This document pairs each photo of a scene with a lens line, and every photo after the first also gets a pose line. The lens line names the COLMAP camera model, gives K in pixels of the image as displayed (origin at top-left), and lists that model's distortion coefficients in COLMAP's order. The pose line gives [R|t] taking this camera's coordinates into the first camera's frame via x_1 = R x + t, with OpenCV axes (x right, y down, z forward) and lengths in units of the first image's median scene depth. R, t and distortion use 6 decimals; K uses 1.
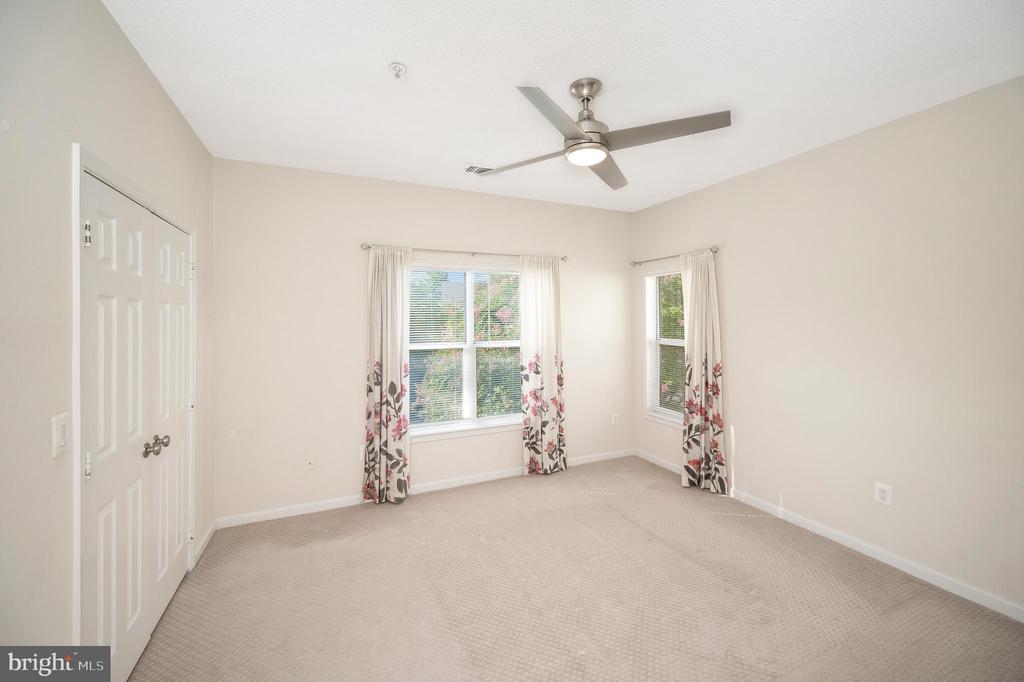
lens RADIAL K [[414.8, 0, 511.1], [0, 414.8, 325.0], [0, 0, 1]] dist [-0.000058, -0.000109]
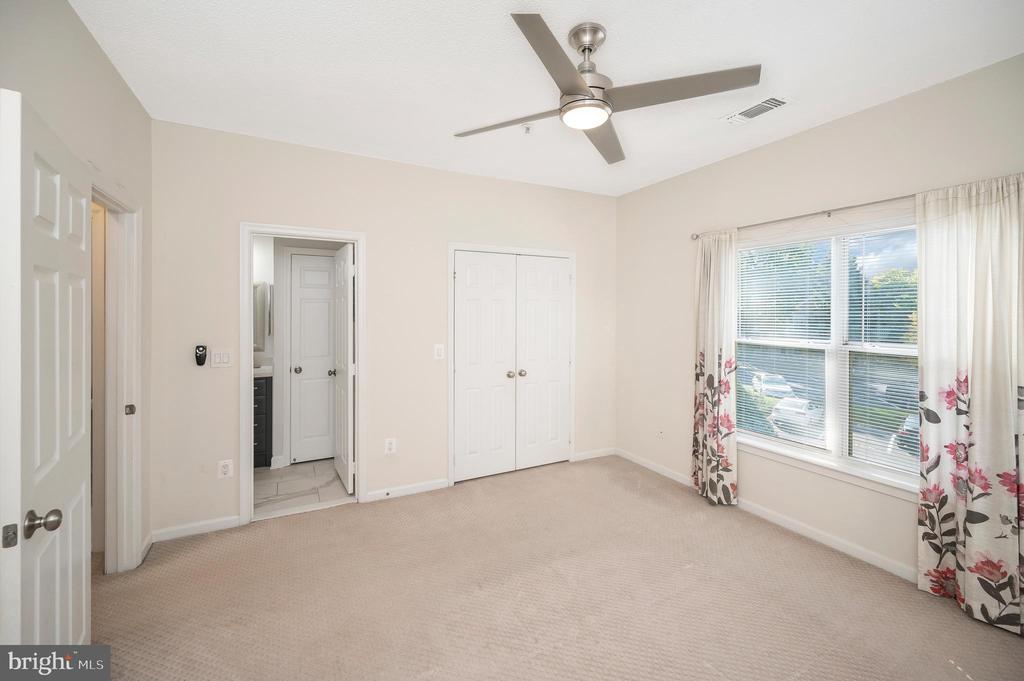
lens RADIAL K [[425.8, 0, 516.5], [0, 425.8, 307.1], [0, 0, 1]] dist [0.000602, -0.000313]
pose [[0.068059, 0.001935, -0.997679, 0.579995], [0.005125, 0.999984, 0.002289, -0.020038], [0.997668, -0.005269, 0.068048, 0.433280]]
